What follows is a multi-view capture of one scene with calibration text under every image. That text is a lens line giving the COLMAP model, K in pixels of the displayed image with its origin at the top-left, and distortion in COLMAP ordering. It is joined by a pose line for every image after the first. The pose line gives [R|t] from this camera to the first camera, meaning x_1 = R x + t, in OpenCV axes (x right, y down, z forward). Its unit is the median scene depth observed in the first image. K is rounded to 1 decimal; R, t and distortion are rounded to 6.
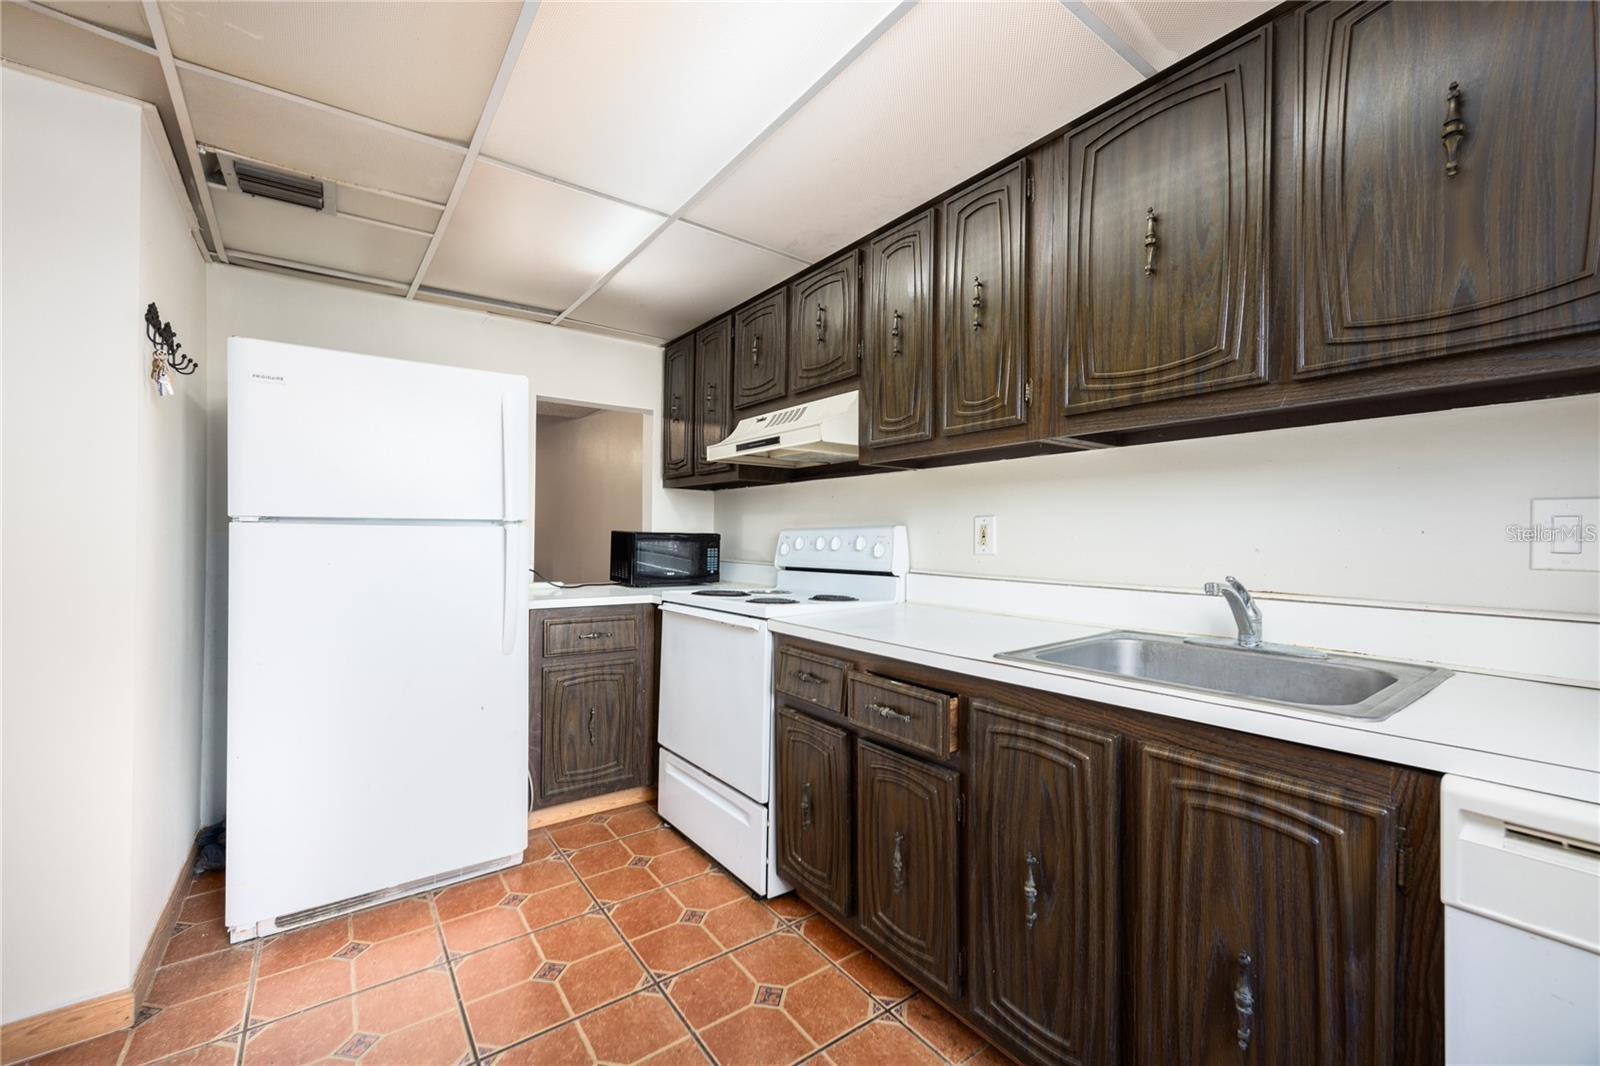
lens RADIAL K [[627.2, 0, 790.4], [0, 627.2, 540.5], [0, 0, 1]] dist [0.006882, 0.000040]
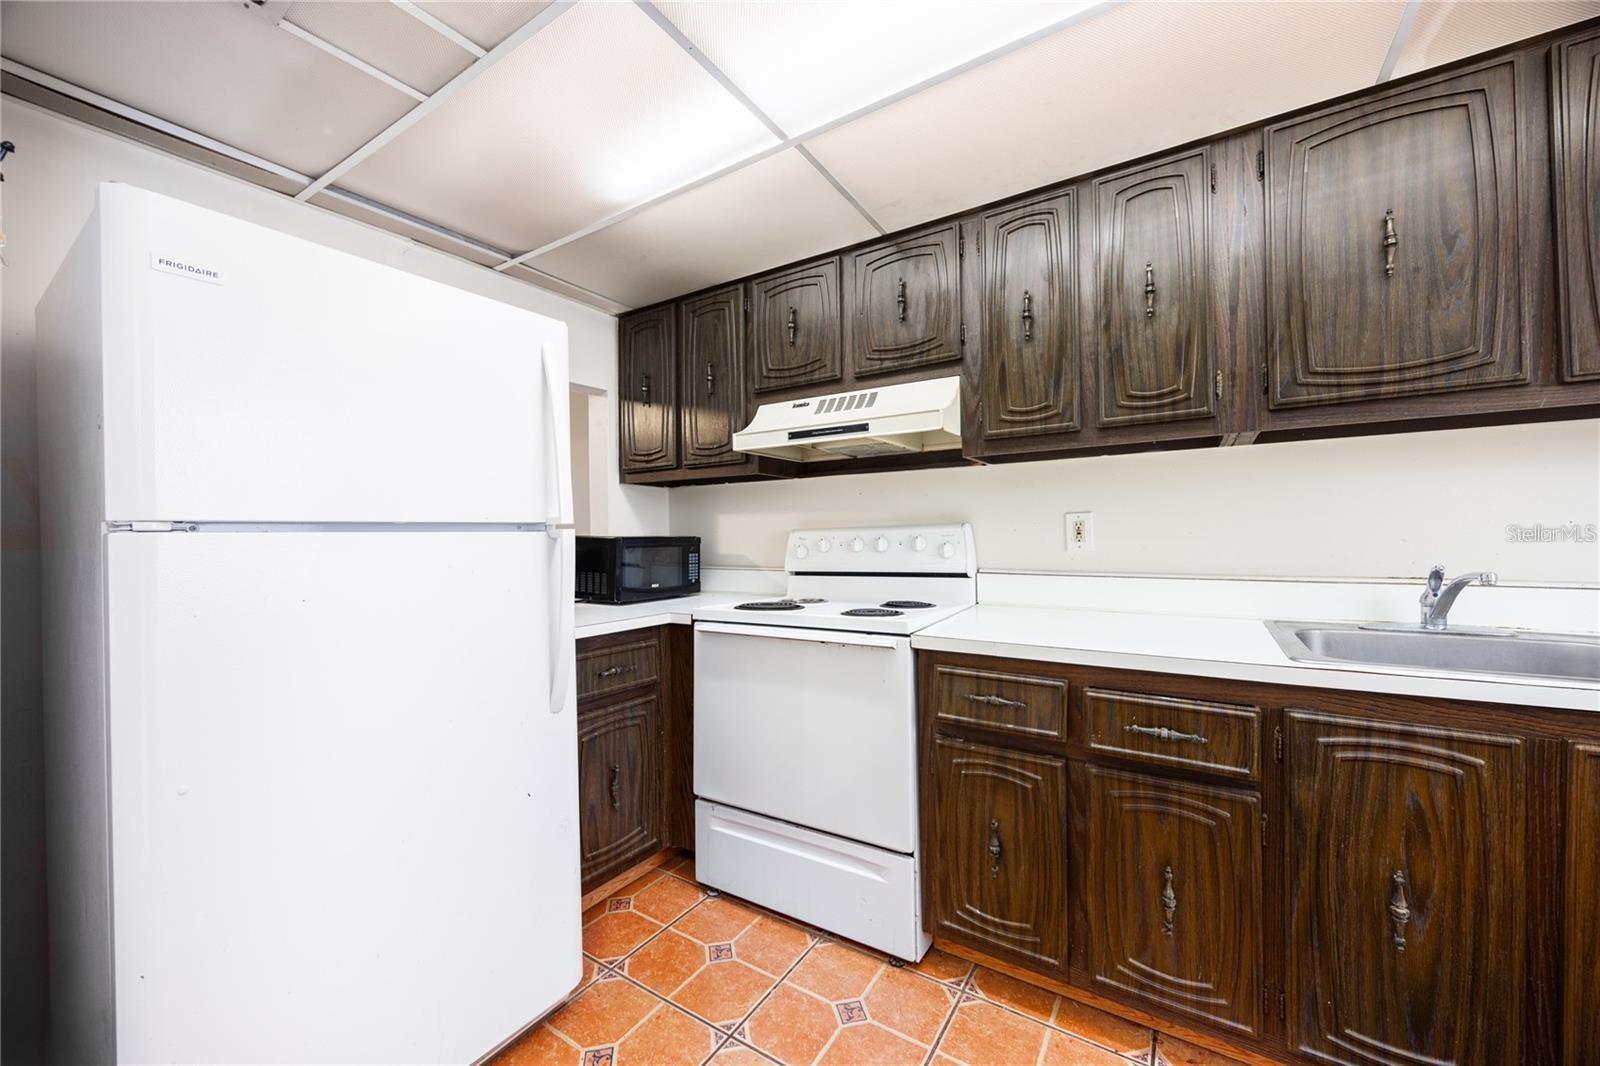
lens RADIAL K [[597.0, 0, 799.1], [0, 597.0, 535.5], [0, 0, 1]] dist [-0.003872, -0.000236]
pose [[0.936532, -0.020730, 0.349969, -0.504164], [0.023206, 0.999727, -0.002884, -0.012107], [-0.349813, 0.010822, 0.936757, 0.325065]]
